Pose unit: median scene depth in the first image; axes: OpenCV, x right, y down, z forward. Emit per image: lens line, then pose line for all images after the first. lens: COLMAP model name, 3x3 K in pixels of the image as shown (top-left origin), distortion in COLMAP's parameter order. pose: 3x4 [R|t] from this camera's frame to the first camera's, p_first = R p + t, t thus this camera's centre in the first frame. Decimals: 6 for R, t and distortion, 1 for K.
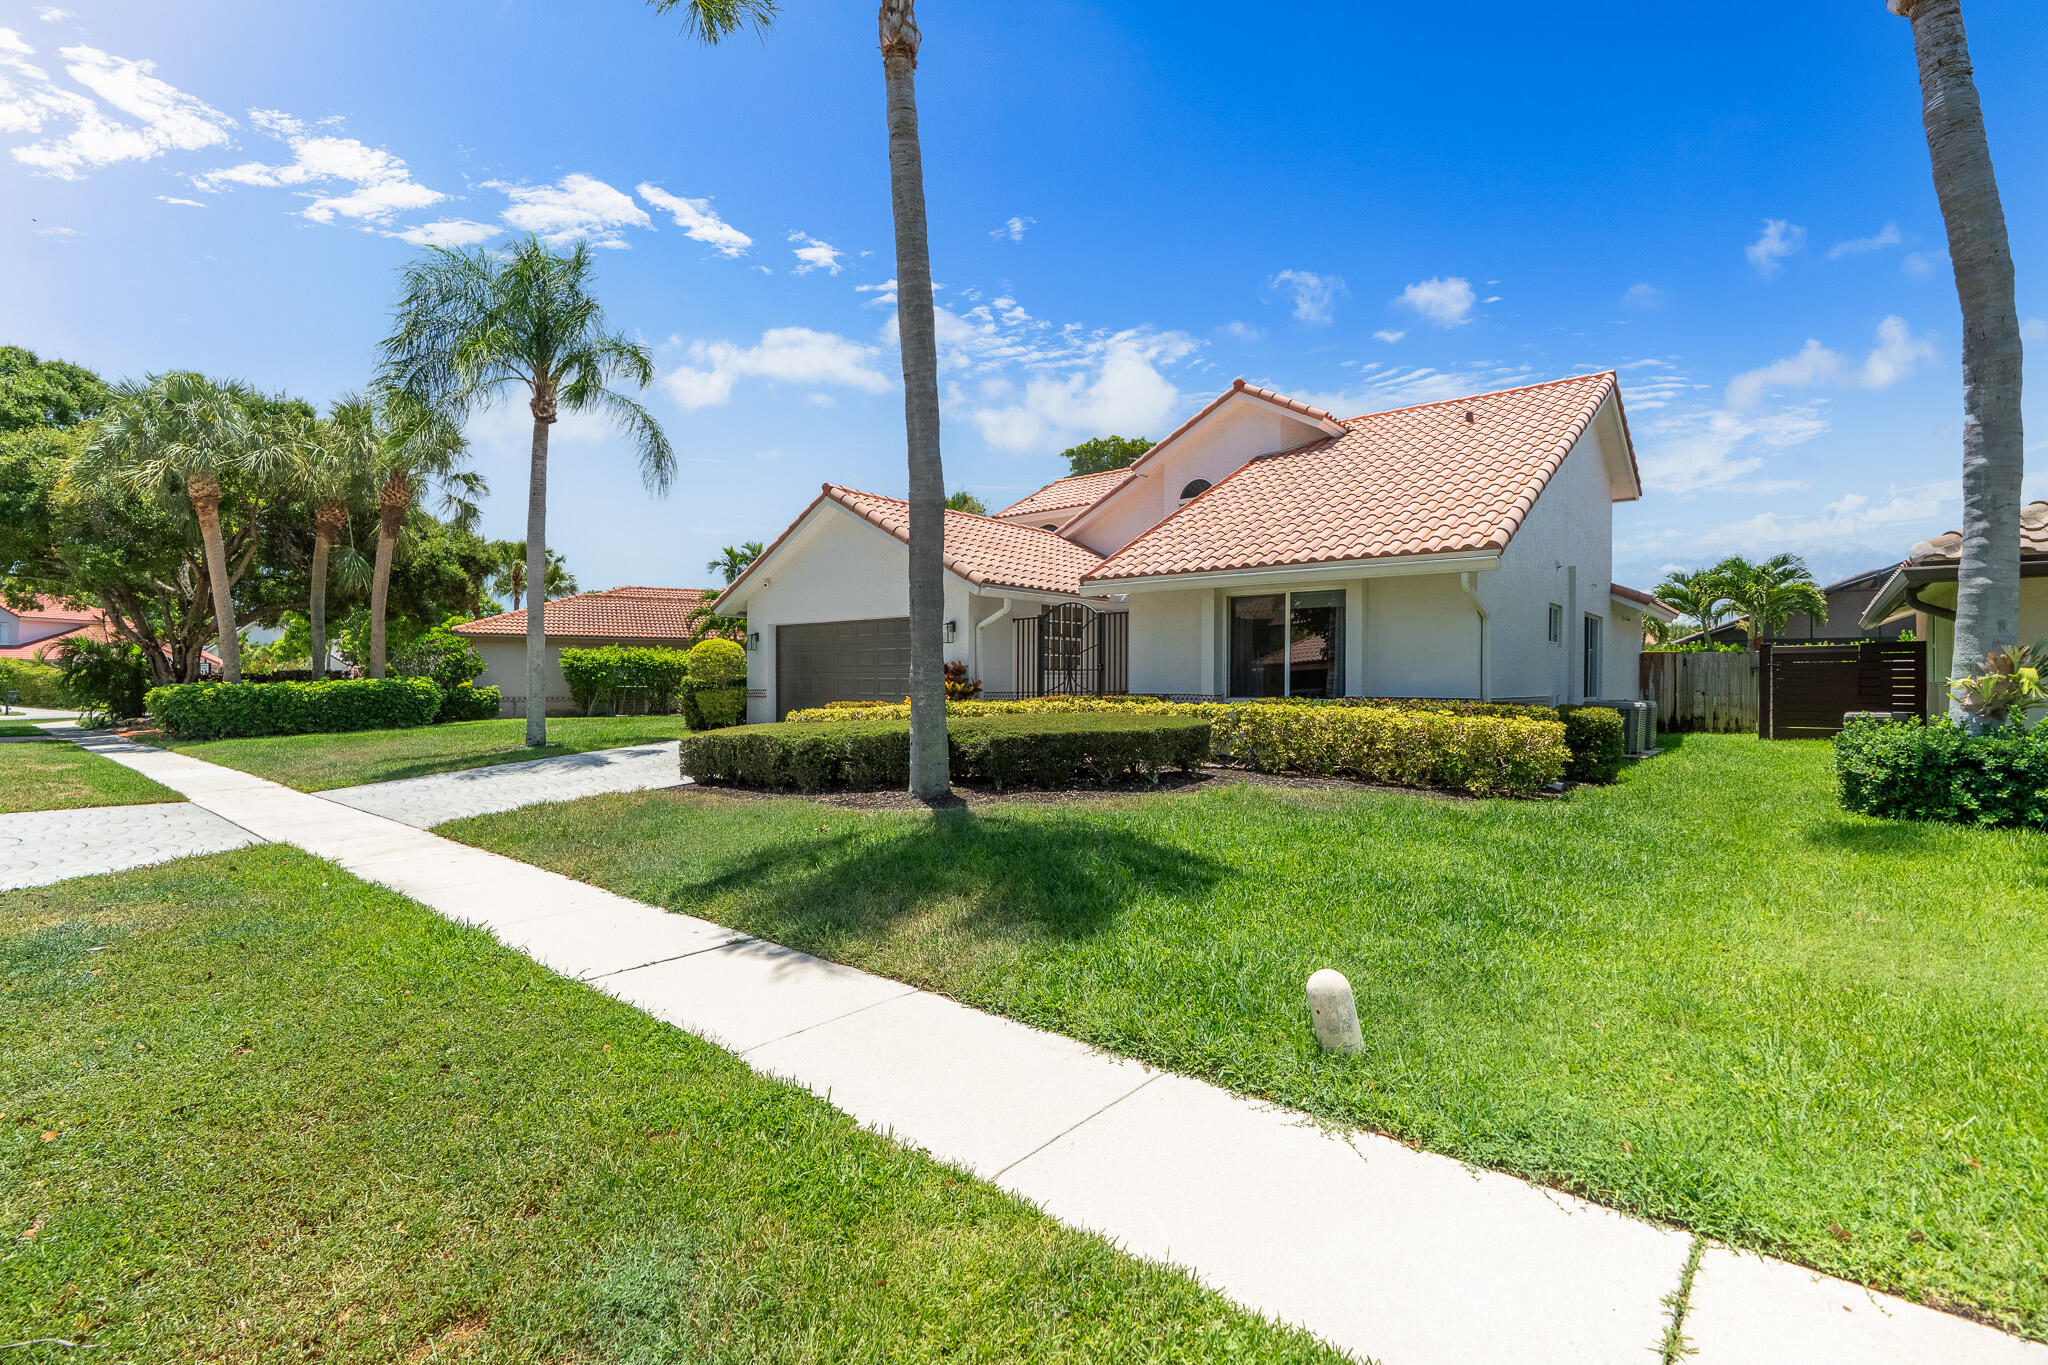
lens RADIAL K [[928.6, 0, 1022.7], [0, 928.6, 686.0], [0, 0, 1]] dist [-0.008115, 0.003654]
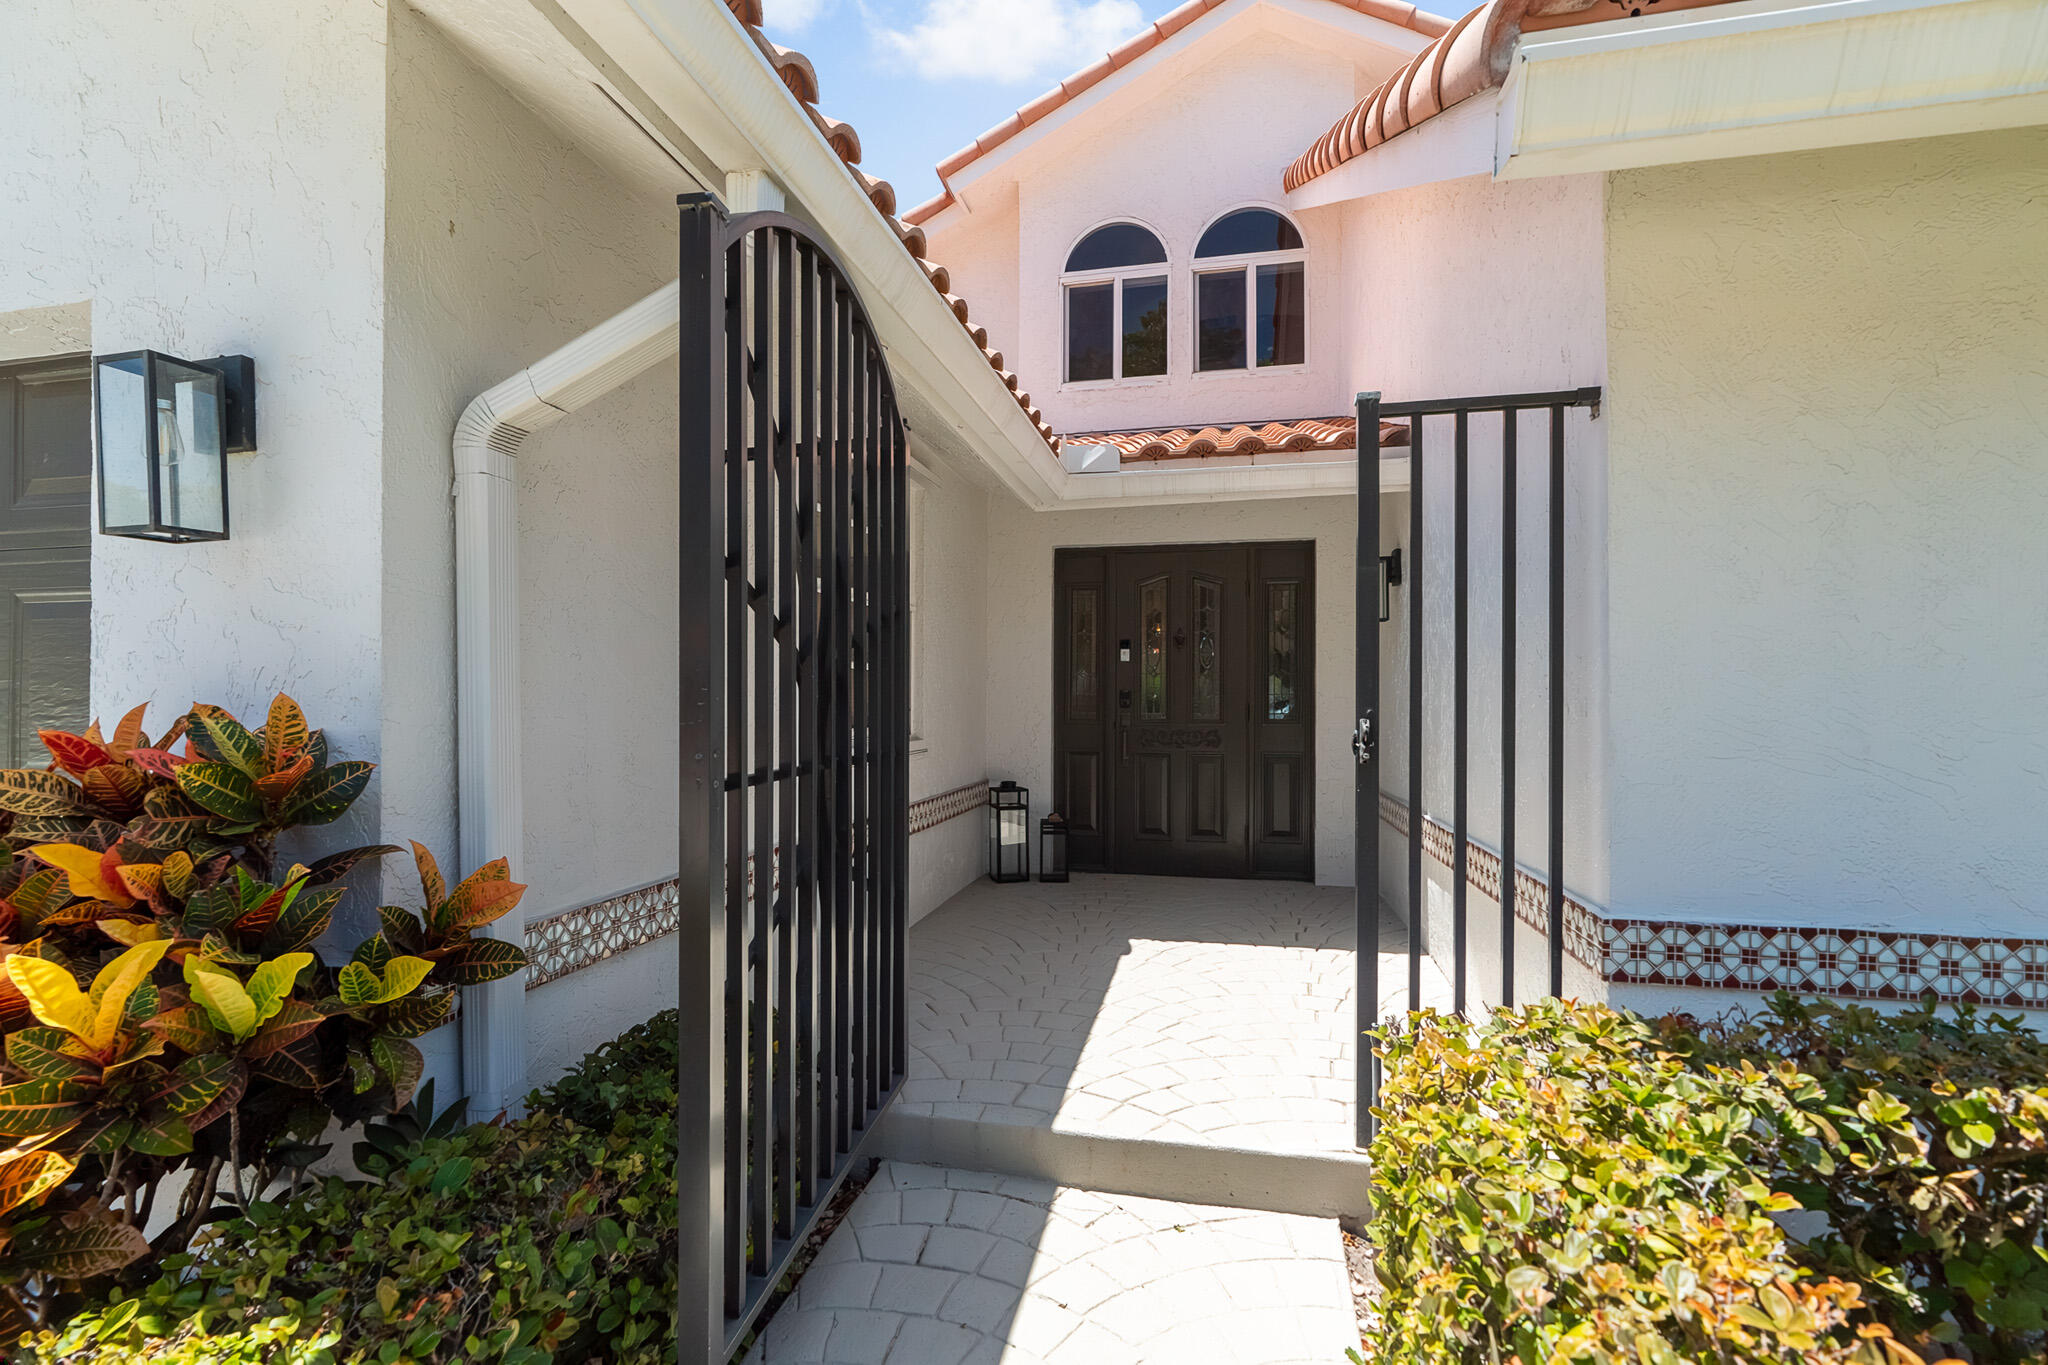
lens RADIAL K [[928.6, 0, 1019.1], [0, 928.6, 690.1], [0, 0, 1]] dist [-0.008115, 0.003654]
pose [[0.884909, -0.000045, 0.465763, -0.041730], [0.003688, 0.999969, -0.006910, -0.027838], [-0.465749, 0.007833, 0.884882, 0.864057]]
